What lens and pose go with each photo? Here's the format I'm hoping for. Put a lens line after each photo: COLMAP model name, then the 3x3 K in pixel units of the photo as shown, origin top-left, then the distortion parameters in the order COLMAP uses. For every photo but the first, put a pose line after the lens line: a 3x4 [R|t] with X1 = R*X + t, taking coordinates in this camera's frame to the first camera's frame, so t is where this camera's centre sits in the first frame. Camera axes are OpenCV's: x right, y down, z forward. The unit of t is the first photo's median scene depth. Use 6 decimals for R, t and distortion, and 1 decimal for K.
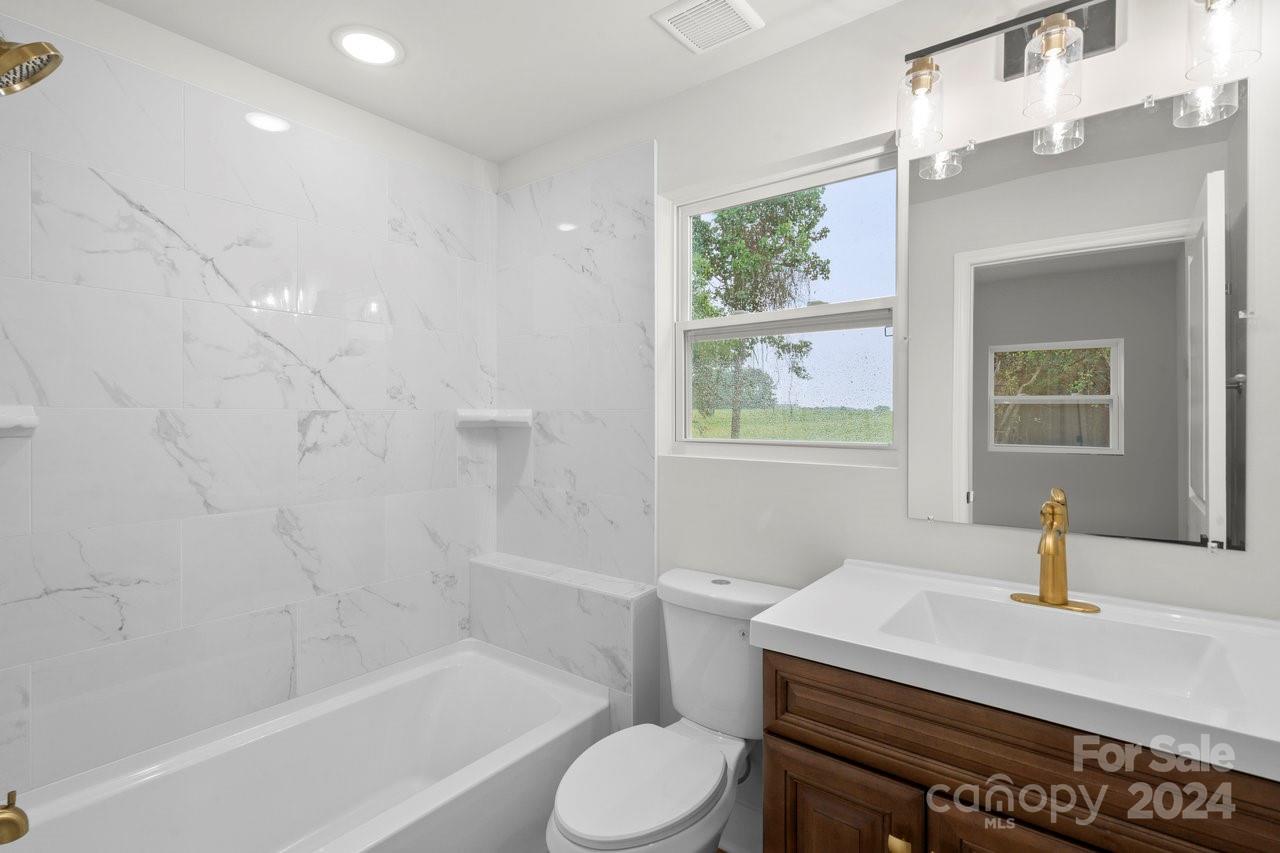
lens RADIAL K [[588.8, 0, 638.0], [0, 588.8, 419.9], [0, 0, 1]] dist [0.003305, -0.000373]
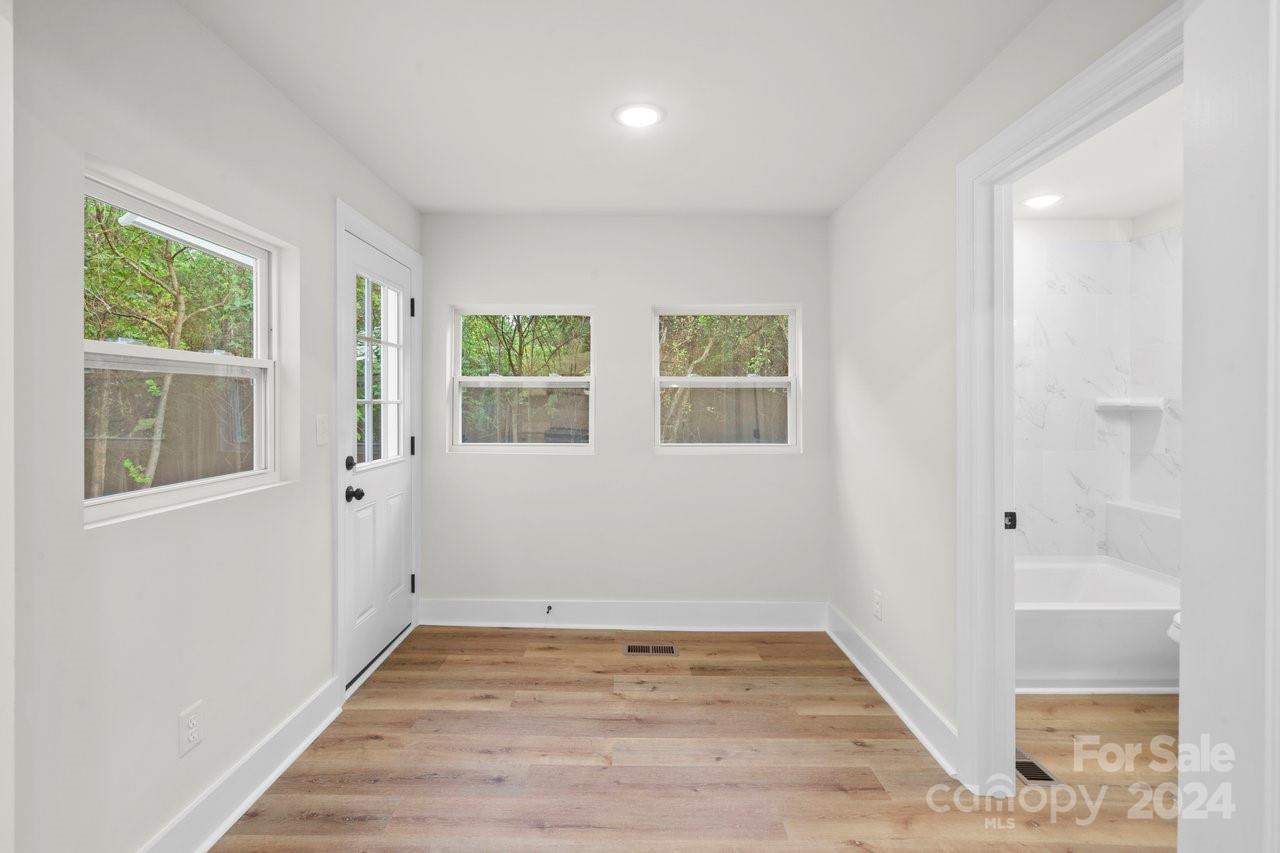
lens RADIAL K [[588.8, 0, 630.1], [0, 588.8, 402.4], [0, 0, 1]] dist [0.003305, -0.000373]
pose [[0.605681, -0.000801, -0.795707, 0.161221], [-0.006230, 0.999964, -0.005749, 0.008830], [0.795683, 0.008439, 0.605654, -0.822148]]
